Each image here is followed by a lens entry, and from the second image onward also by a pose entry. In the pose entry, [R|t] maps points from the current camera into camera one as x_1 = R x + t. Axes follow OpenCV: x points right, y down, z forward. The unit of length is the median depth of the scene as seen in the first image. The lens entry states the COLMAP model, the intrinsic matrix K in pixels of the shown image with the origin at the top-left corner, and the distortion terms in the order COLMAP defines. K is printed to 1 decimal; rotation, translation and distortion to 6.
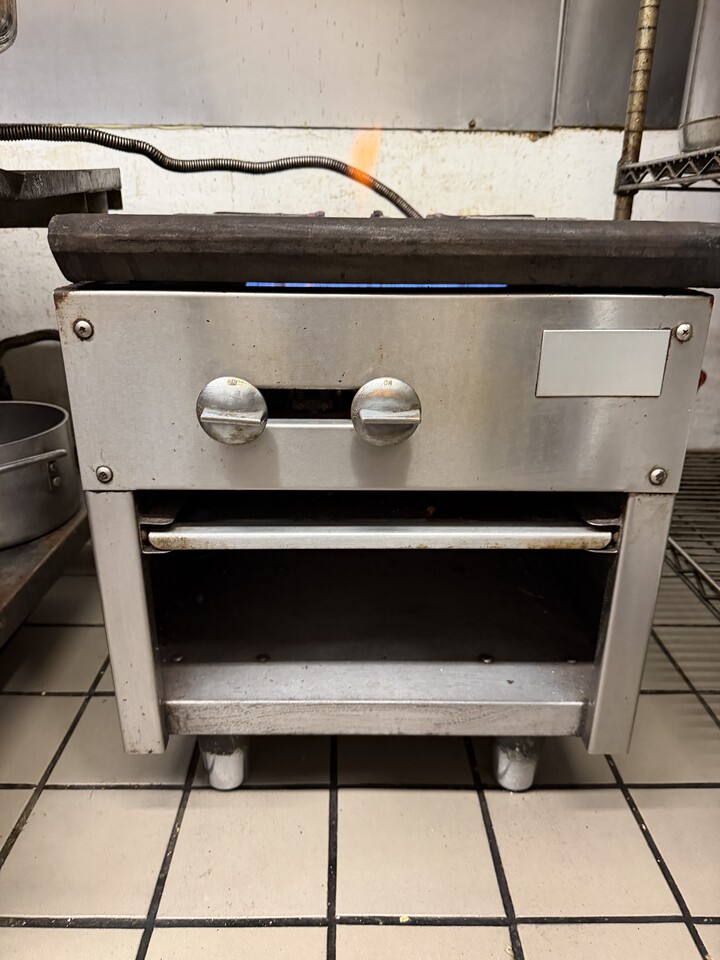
lens RADIAL K [[693.5, 0, 358.1], [0, 693.5, 480.2], [0, 0, 1]] dist [-0.000916, -0.032398]
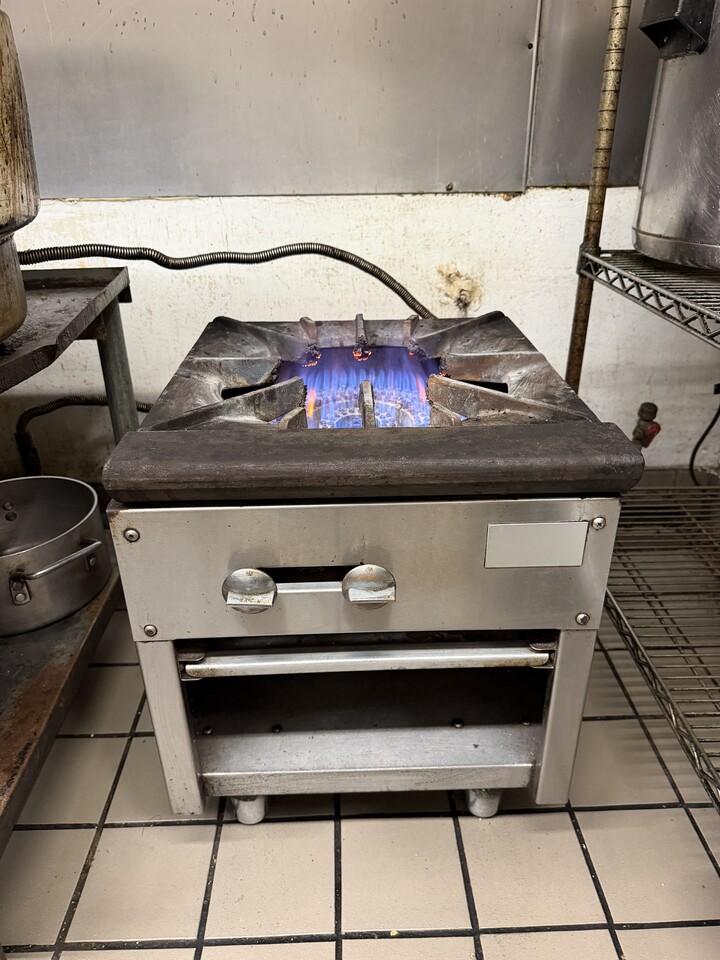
lens RADIAL K [[693.5, 0, 362.7], [0, 693.5, 474.5], [0, 0, 1]] dist [-0.000916, -0.032398]
pose [[0.999628, -0.025875, 0.008675, 0.016994], [0.024934, 0.995153, 0.095125, -0.323236], [-0.011094, -0.094873, 0.995428, -0.199389]]
